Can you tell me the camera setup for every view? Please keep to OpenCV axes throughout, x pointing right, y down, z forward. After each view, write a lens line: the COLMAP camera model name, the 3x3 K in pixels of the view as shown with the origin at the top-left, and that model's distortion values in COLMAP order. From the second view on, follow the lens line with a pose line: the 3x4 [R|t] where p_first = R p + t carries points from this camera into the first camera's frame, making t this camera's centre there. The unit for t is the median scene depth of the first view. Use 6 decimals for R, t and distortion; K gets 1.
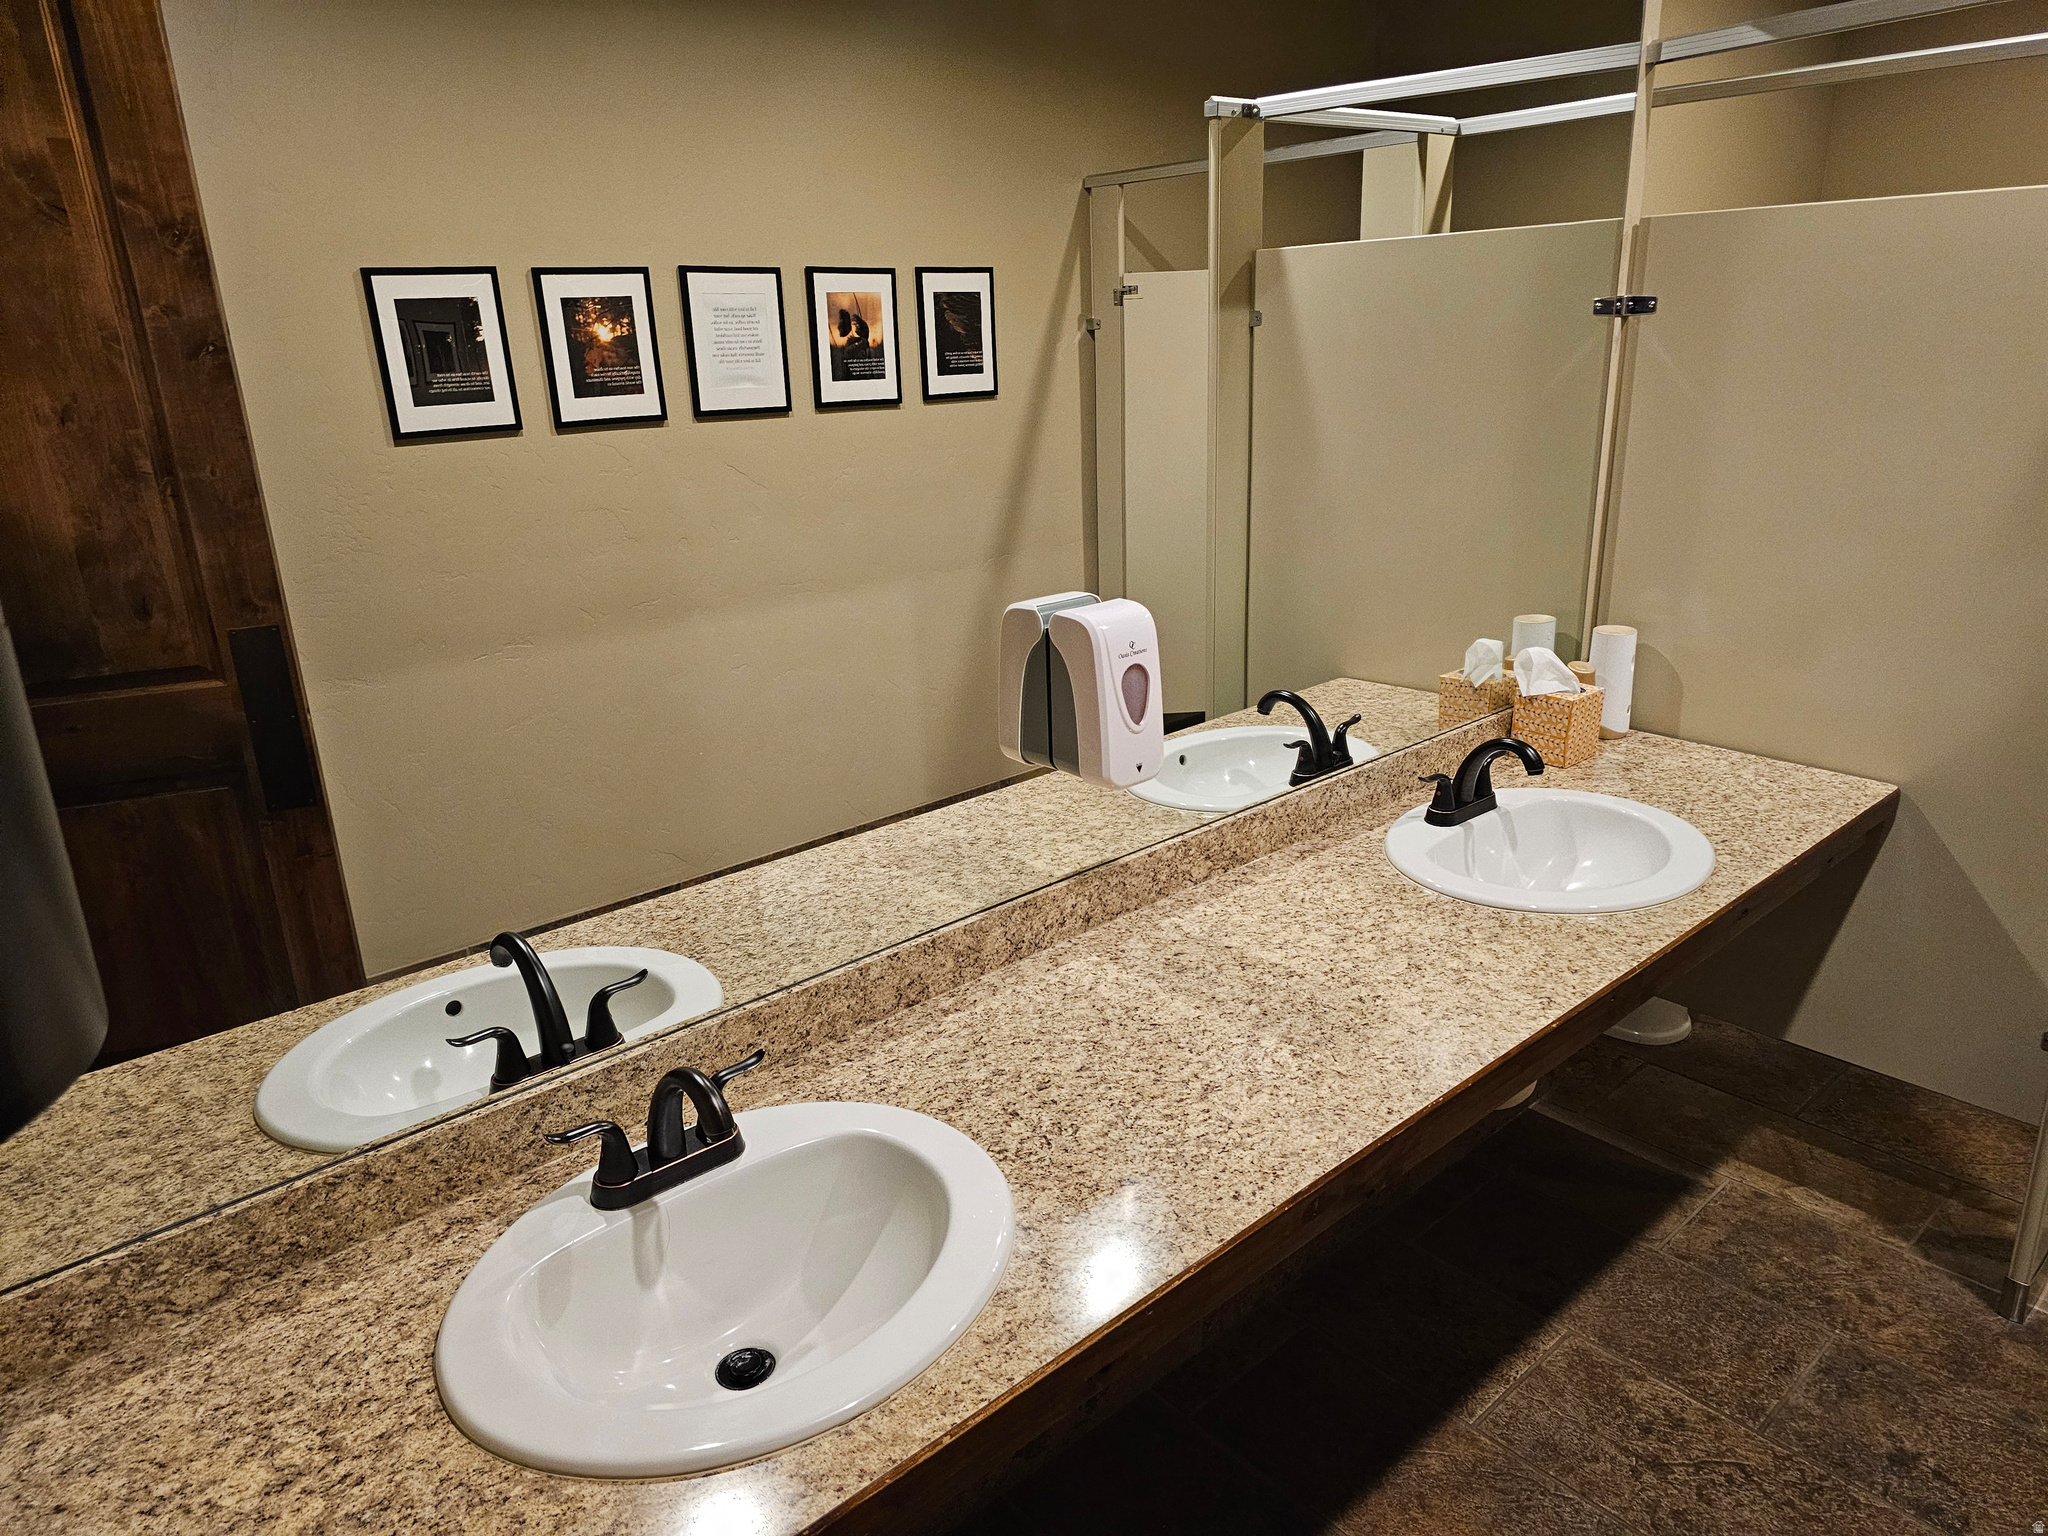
lens RADIAL K [[1368.7, 0, 1024.3], [0, 1368.7, 721.9], [0, 0, 1]] dist [0.042252, -0.036543]
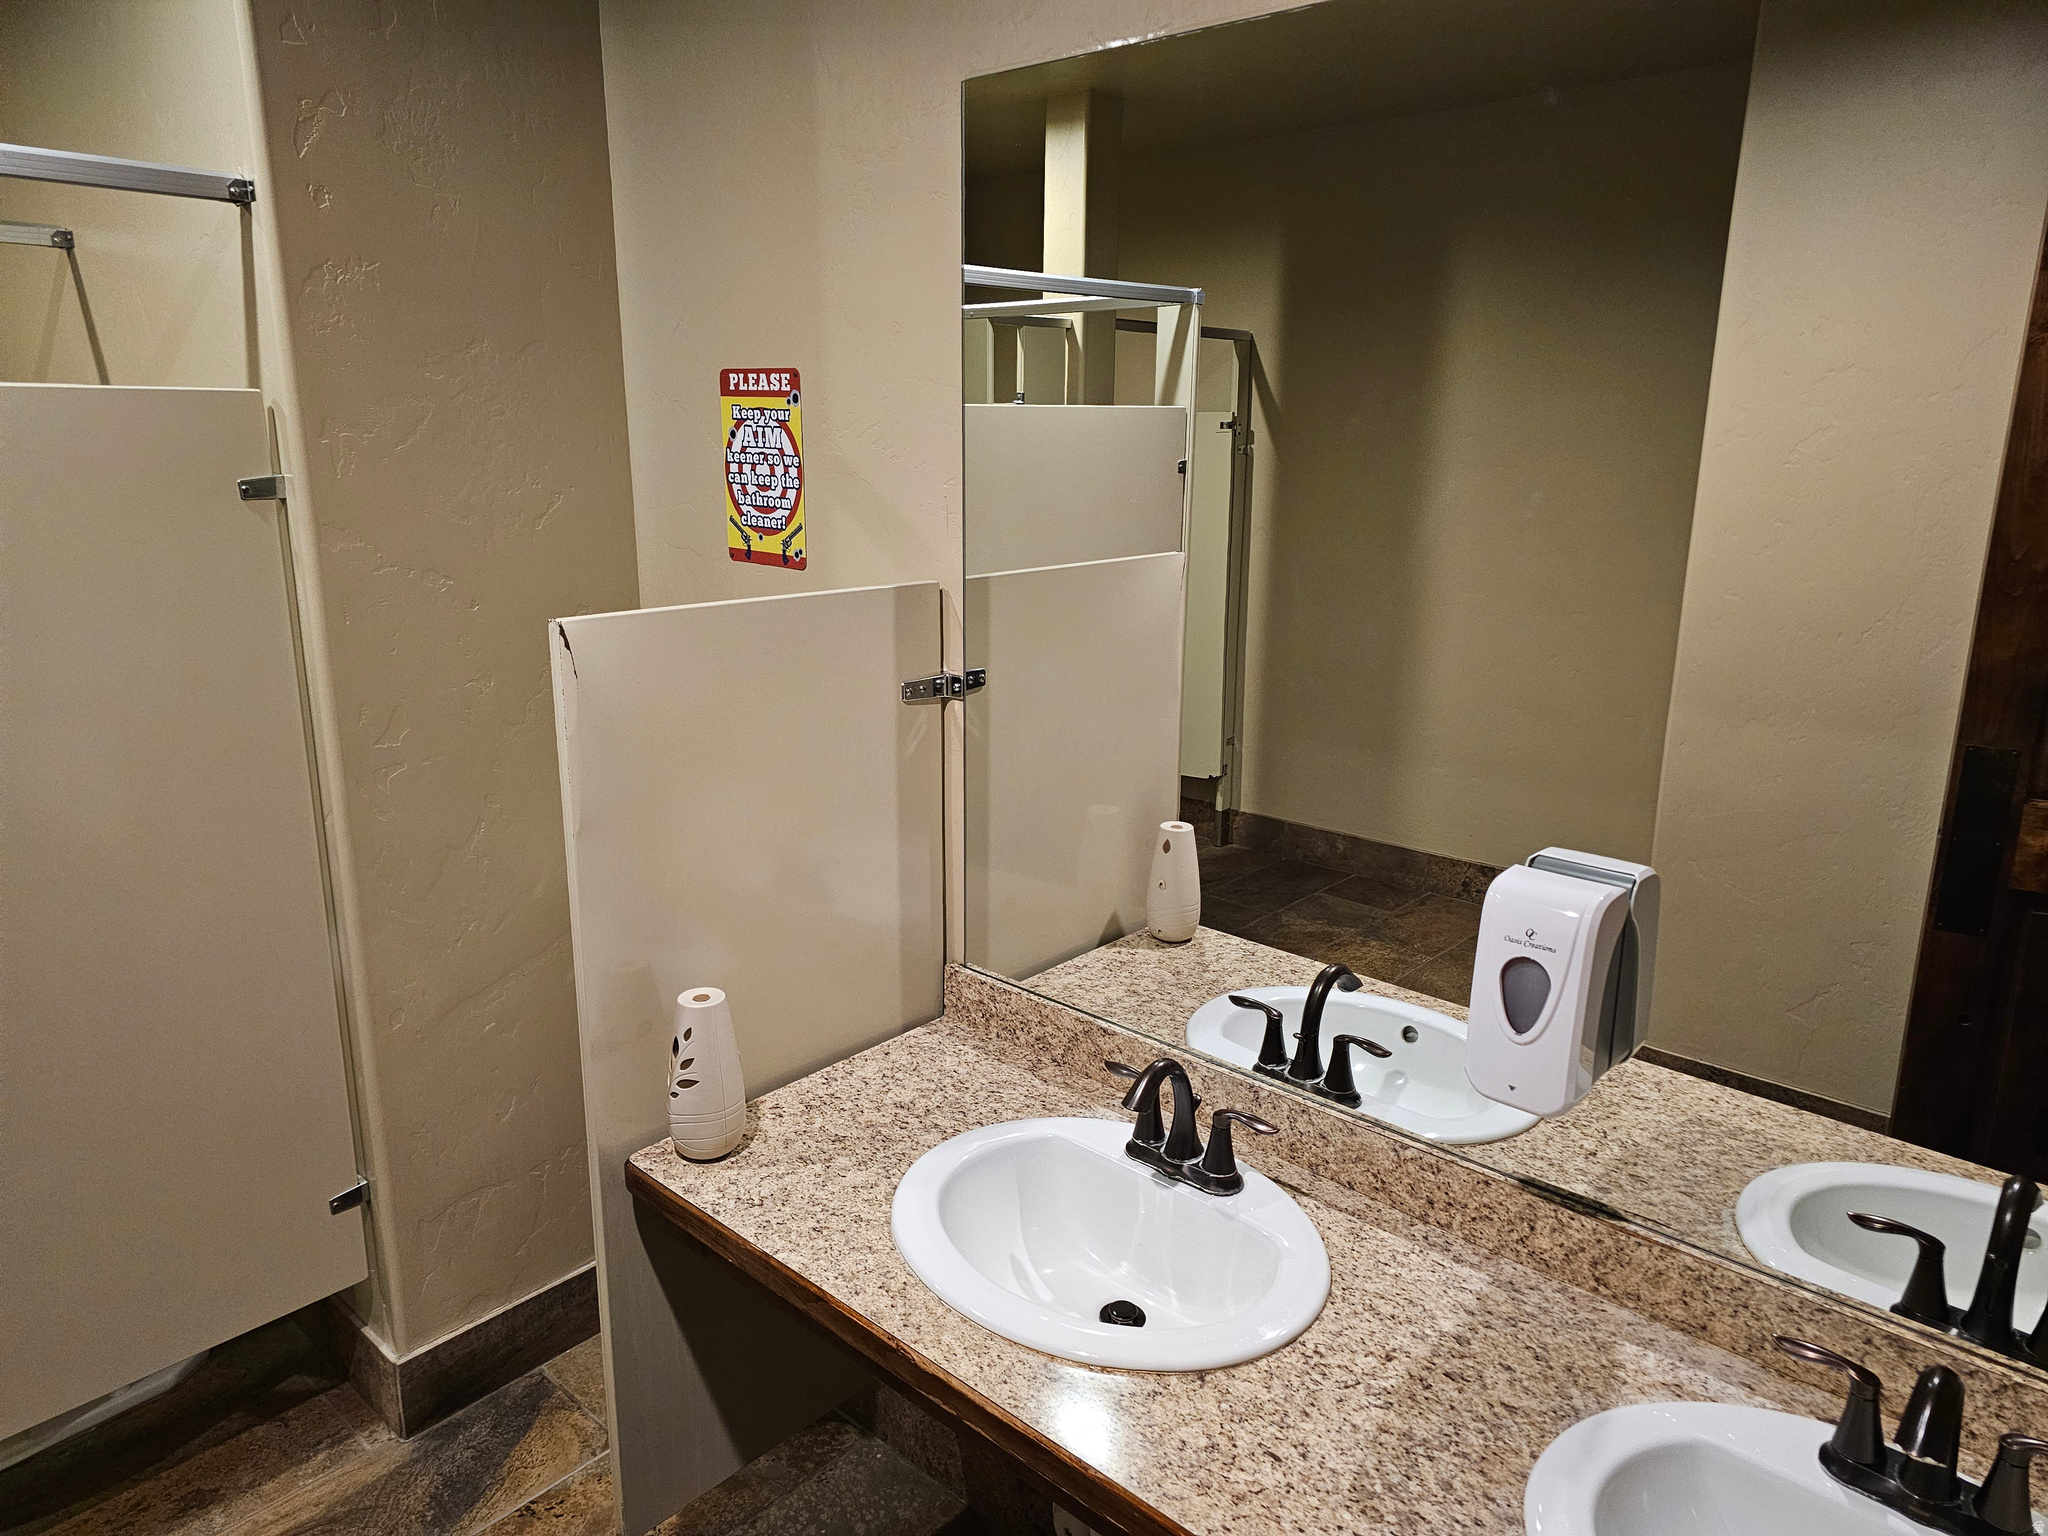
lens RADIAL K [[1368.7, 0, 1016.9], [0, 1368.7, 751.3], [0, 0, 1]] dist [0.042252, -0.036543]
pose [[0.135015, 0.270861, -0.953103, 0.750910], [-0.307738, 0.925804, 0.219509, -0.218393], [0.941843, 0.263669, 0.208351, 0.533355]]
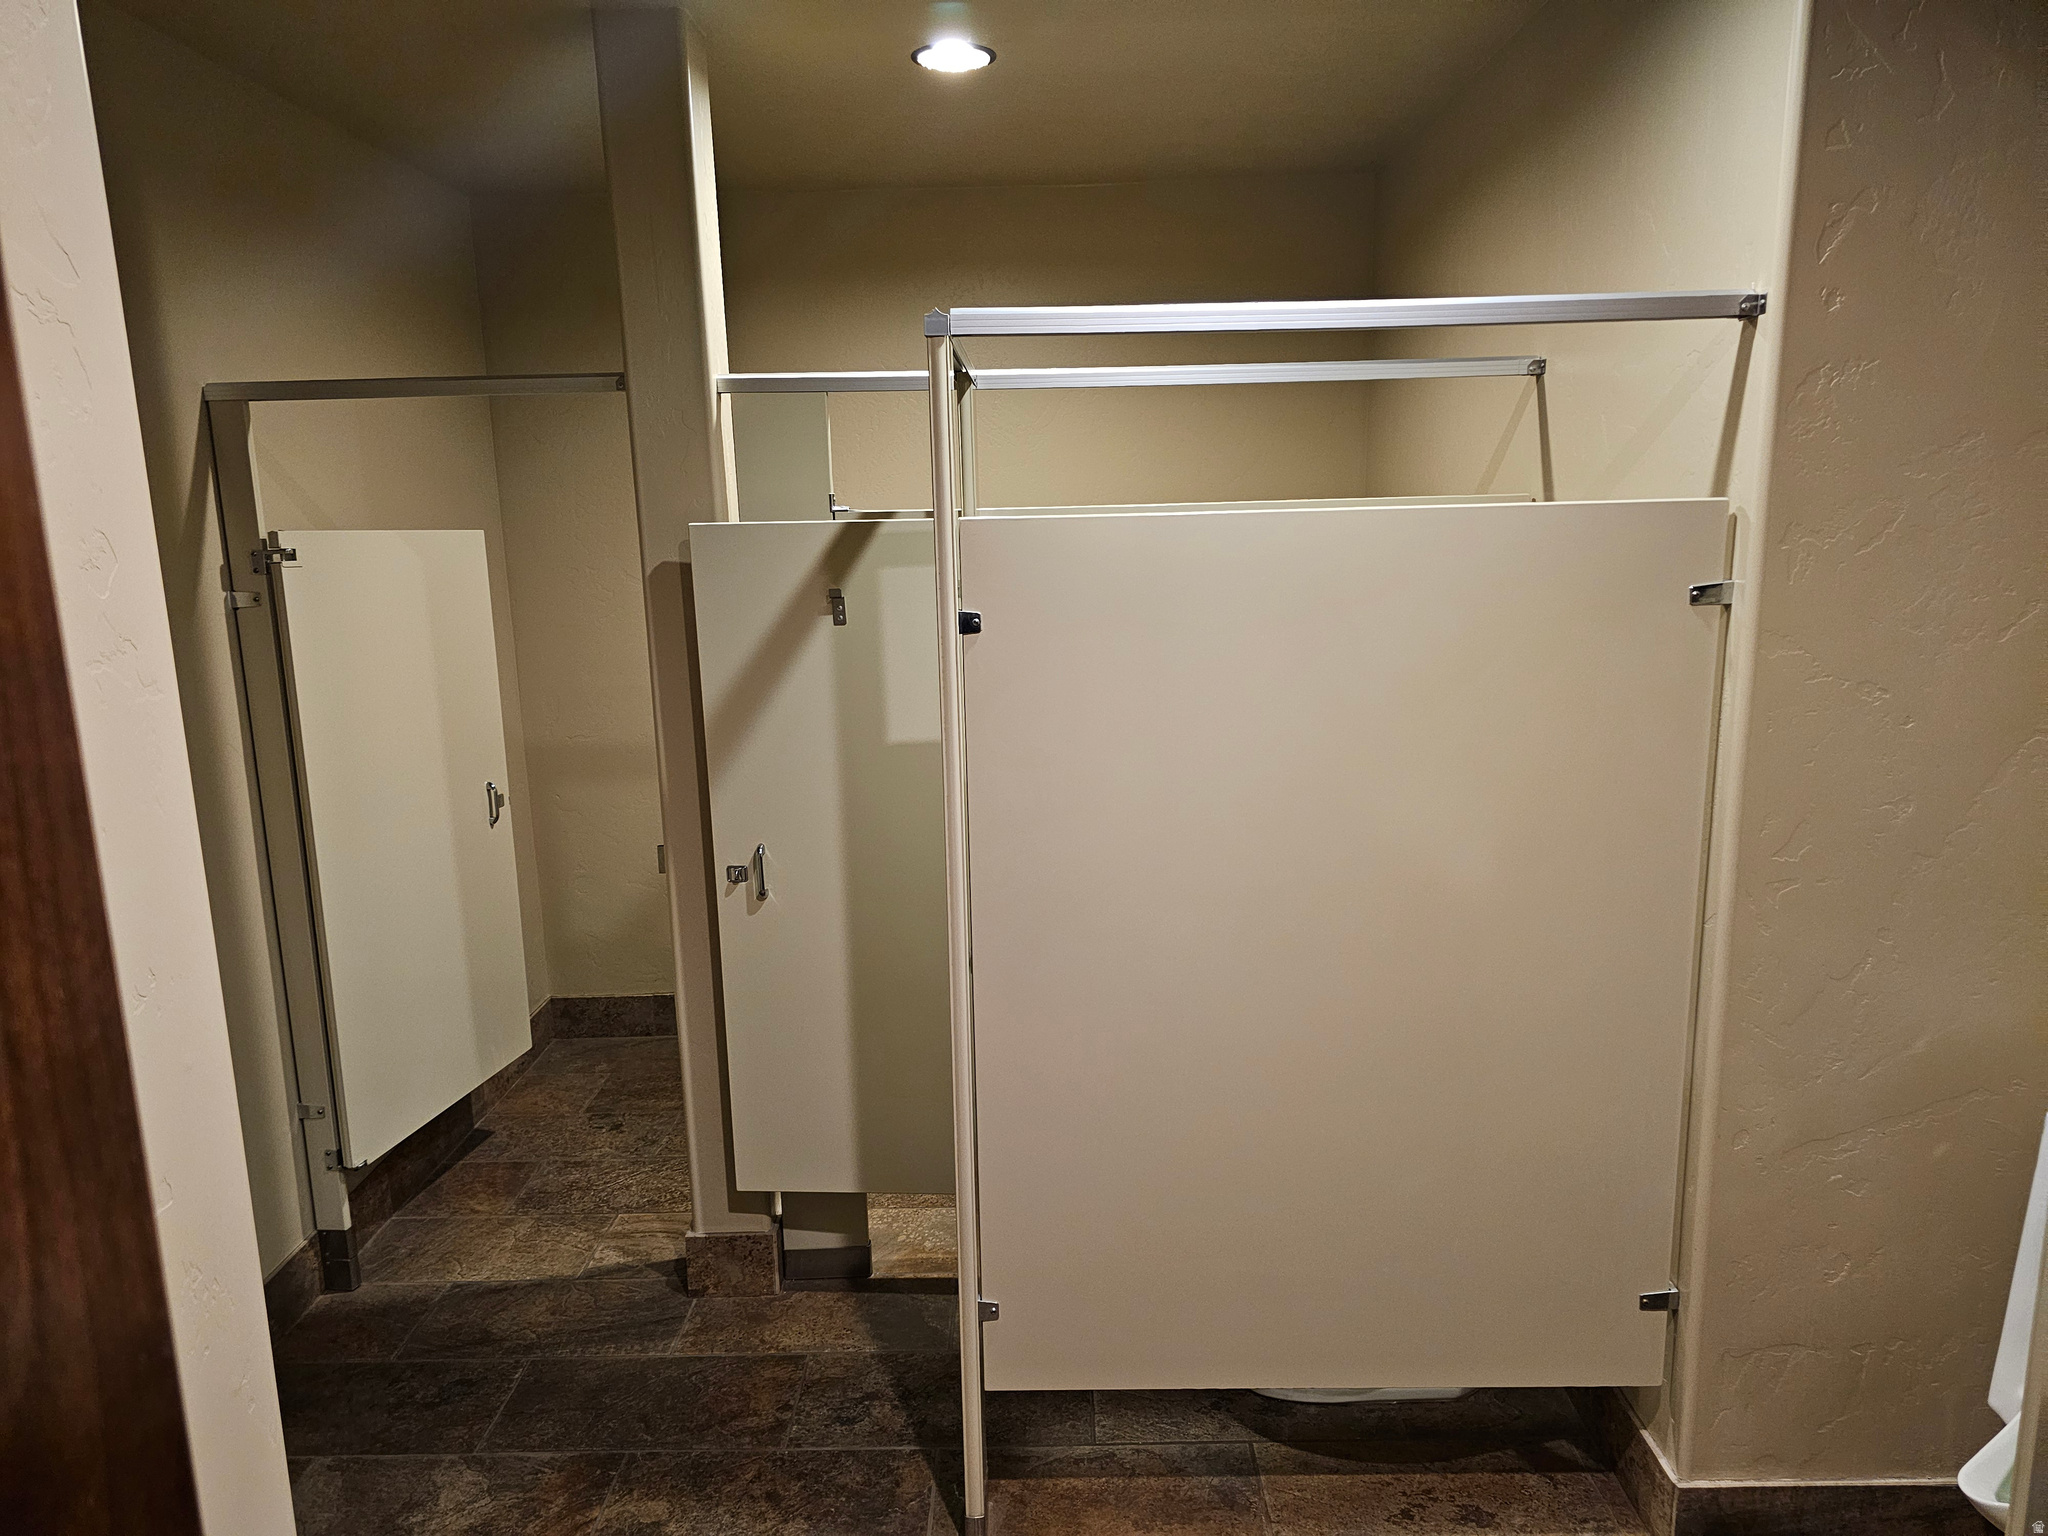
lens RADIAL K [[1368.7, 0, 1022.1], [0, 1368.7, 785.9], [0, 0, 1]] dist [0.042252, -0.036543]
pose [[-0.663781, 0.196322, -0.721701, 0.761151], [-0.176364, 0.896640, 0.406119, -0.211855], [0.726836, 0.396856, -0.560548, 0.488258]]
